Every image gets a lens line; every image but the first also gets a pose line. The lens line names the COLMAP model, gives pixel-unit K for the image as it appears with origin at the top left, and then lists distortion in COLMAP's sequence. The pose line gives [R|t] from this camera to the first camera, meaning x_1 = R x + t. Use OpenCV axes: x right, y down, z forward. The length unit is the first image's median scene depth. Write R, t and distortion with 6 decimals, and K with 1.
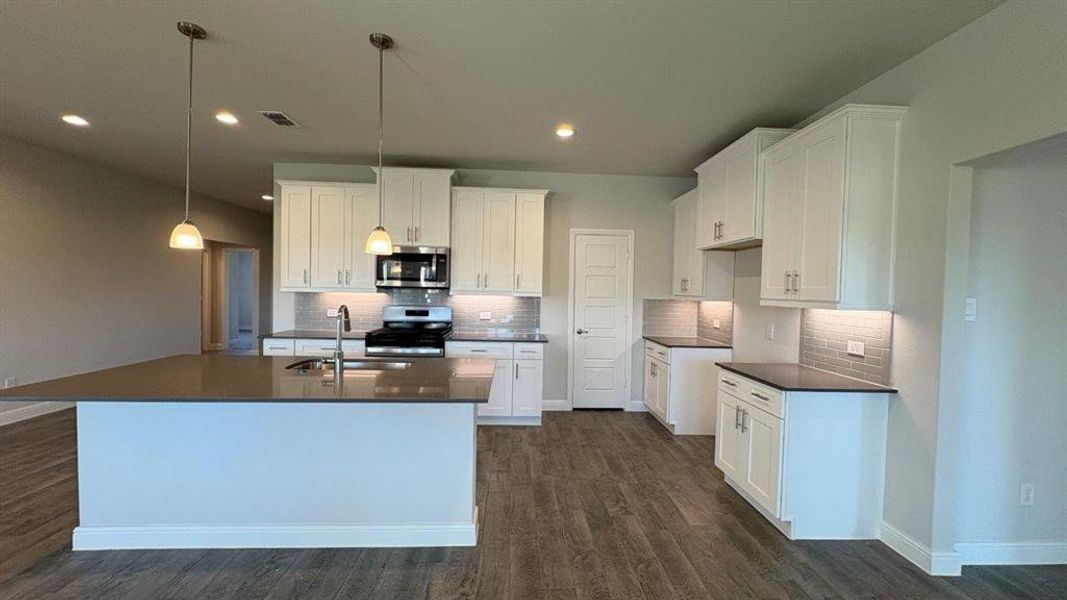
lens RADIAL K [[423.9, 0, 533.5], [0, 423.9, 300.0], [0, 0, 1]] dist [0.000001, -0.000258]
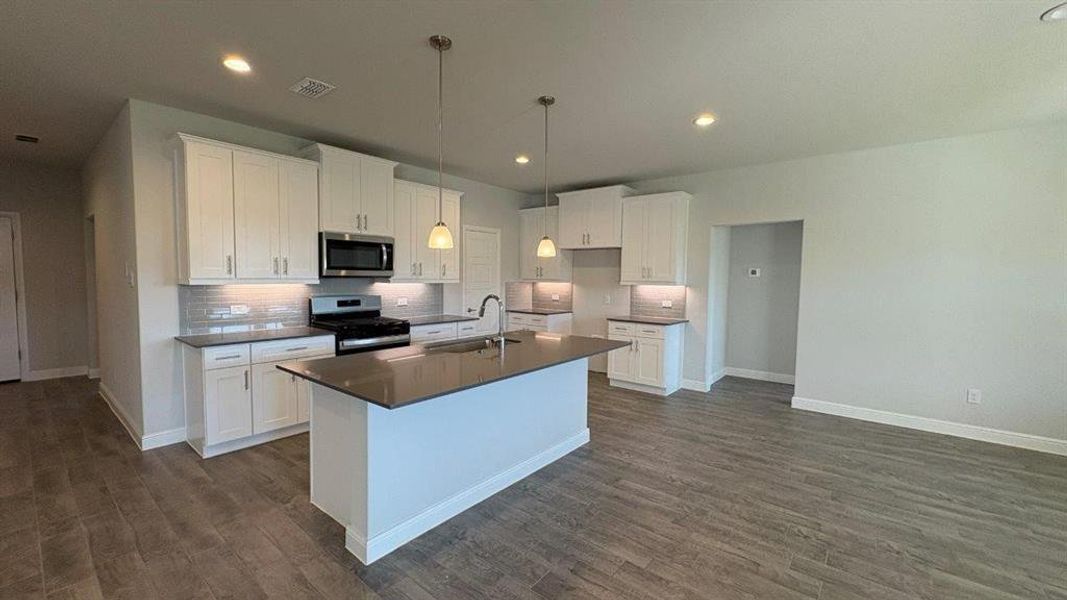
lens RADIAL K [[431.1, 0, 533.5], [0, 431.1, 300.0], [0, 0, 1]] dist [0.000706, -0.000016]
pose [[0.665569, -0.057918, 0.744086, -0.885235], [0.020473, 0.998026, 0.059371, -0.031483], [-0.746056, -0.024281, 0.665441, 0.053112]]
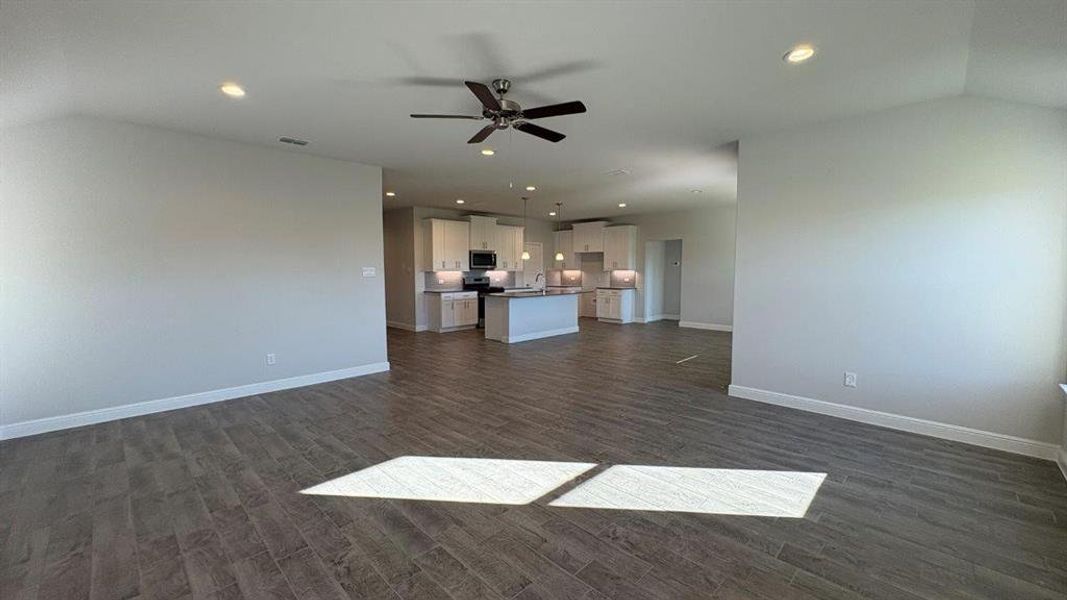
lens RADIAL K [[423.9, 0, 533.5], [0, 423.9, 300.0], [0, 0, 1]] dist [0.000001, -0.000258]
pose [[0.734878, -0.075197, 0.674018, -1.915714], [0.035713, 0.996746, 0.072264, -0.017013], [-0.677258, -0.029034, 0.735172, -1.012265]]
